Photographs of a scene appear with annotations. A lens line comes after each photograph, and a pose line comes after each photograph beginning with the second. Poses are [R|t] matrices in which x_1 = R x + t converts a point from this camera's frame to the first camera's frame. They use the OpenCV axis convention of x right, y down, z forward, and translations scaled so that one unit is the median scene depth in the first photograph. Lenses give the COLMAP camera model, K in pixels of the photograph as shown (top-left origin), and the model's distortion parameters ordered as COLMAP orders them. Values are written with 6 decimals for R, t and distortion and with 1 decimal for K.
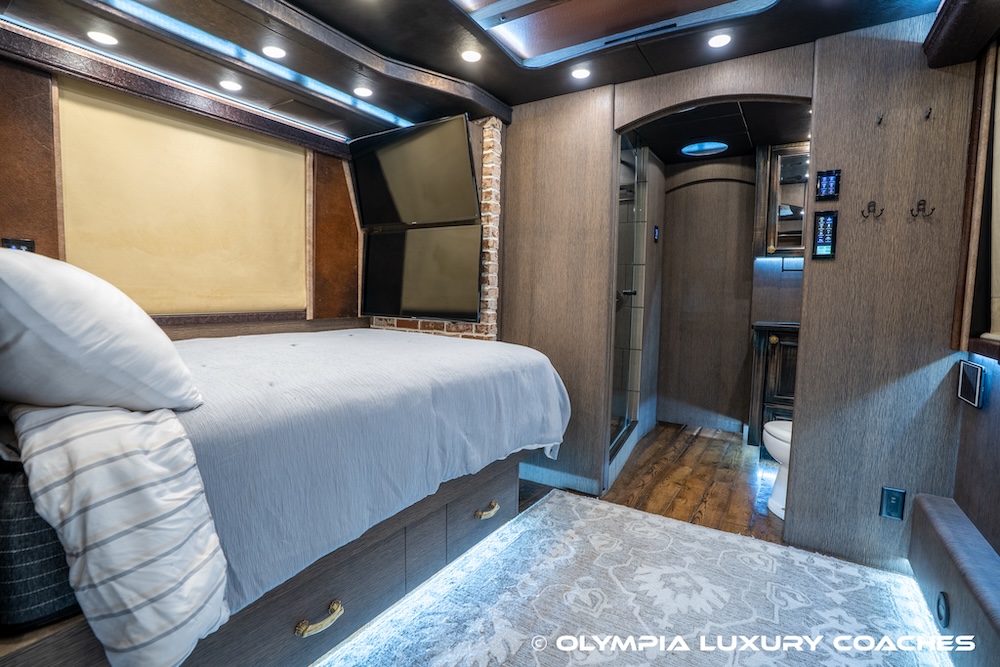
lens RADIAL K [[471.1, 0, 500.9], [0, 471.1, 328.2], [0, 0, 1]] dist [-0.072797, 0.029009]
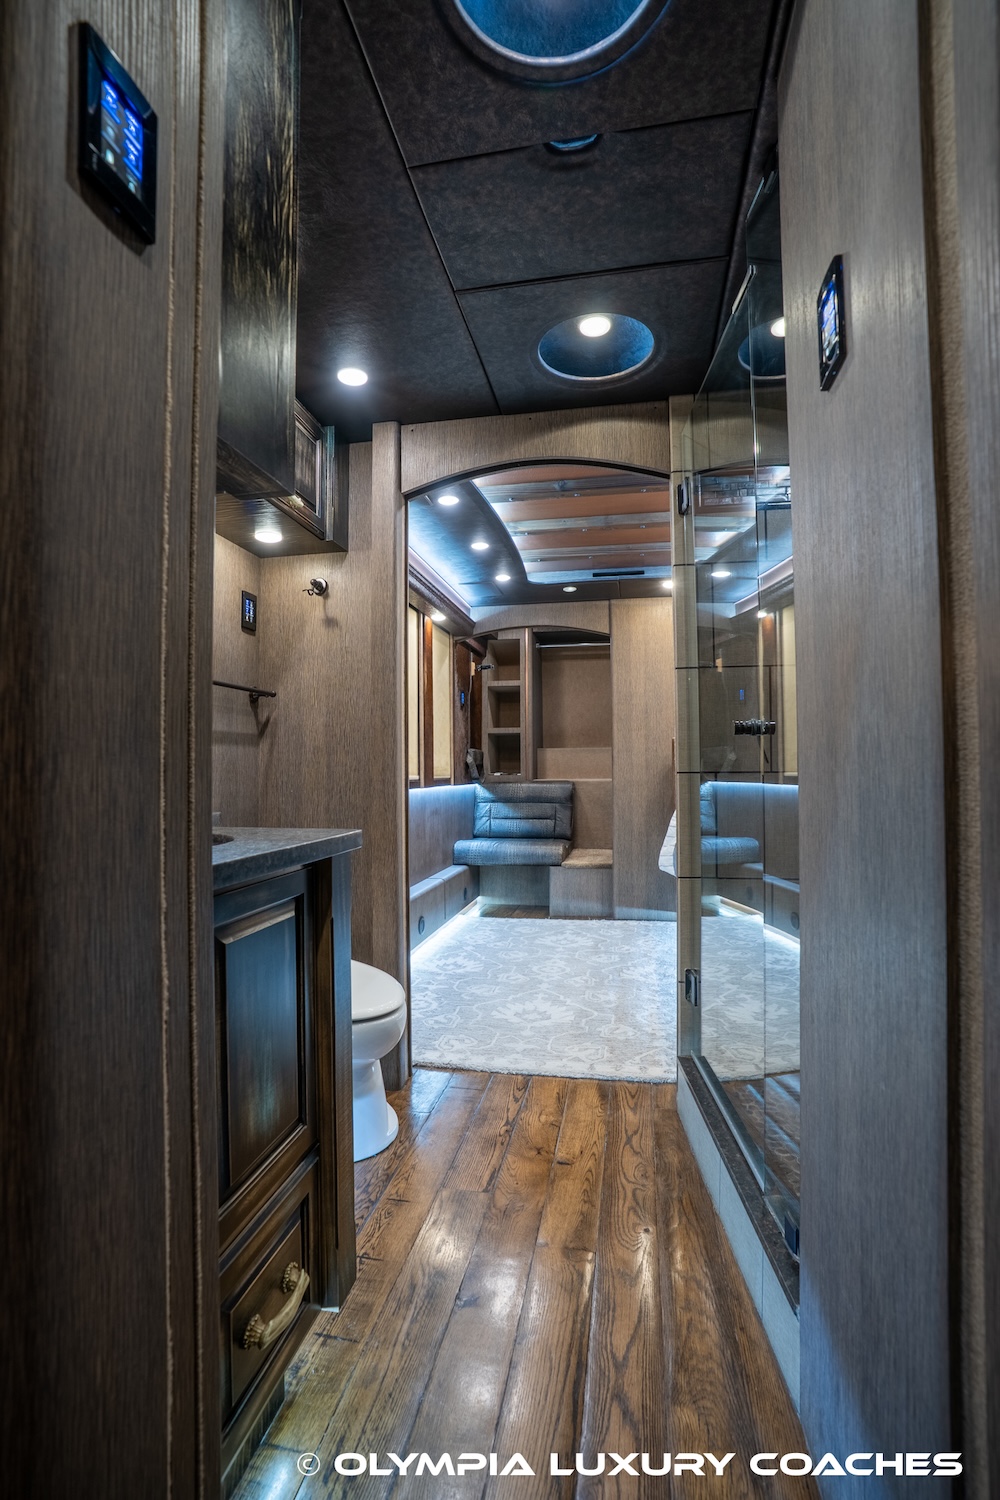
lens RADIAL K [[706.6, 0, 505.9], [0, 706.6, 751.0], [0, 0, 1]] dist [-0.072797, 0.029009]
pose [[-0.924912, -0.021801, -0.379555, 0.732612], [-0.038371, 0.998610, 0.036145, -0.085135], [0.378239, 0.047995, -0.924463, 1.660000]]
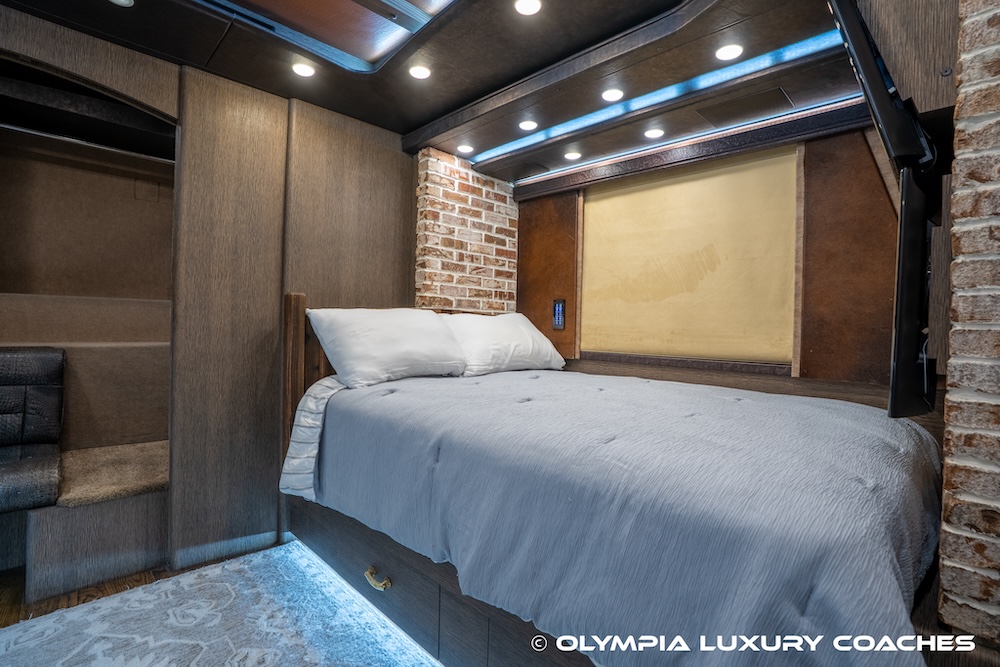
lens RADIAL K [[471.1, 0, 500.9], [0, 471.1, 328.2], [0, 0, 1]] dist [-0.072797, 0.029009]
pose [[-0.214095, -0.017745, -0.976652, 0.394751], [-0.103593, 0.994609, 0.004638, -0.052811], [0.971304, 0.102167, -0.214779, 0.750459]]
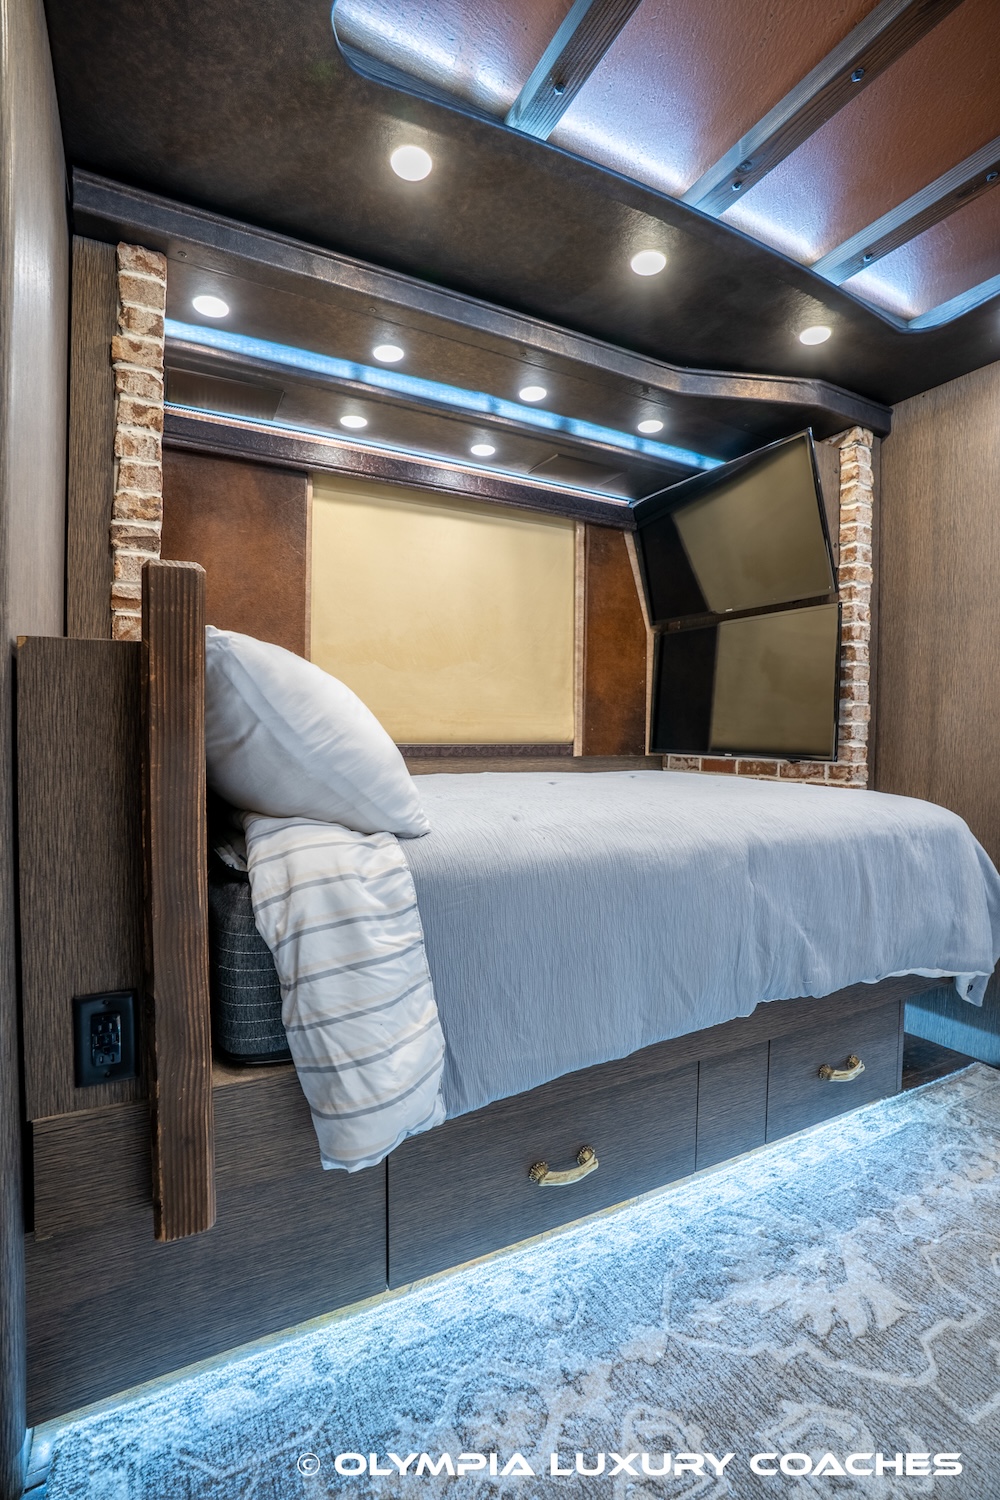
lens RADIAL K [[699.6, 0, 507.0], [0, 699.6, 750.0], [0, 0, 1]] dist [-0.072835, 0.030206]
pose [[0.876804, 0.000522, -0.480849, 0.010031], [-0.029653, 0.998155, -0.052986, 0.033844], [0.479934, 0.060717, 0.875201, 0.011423]]
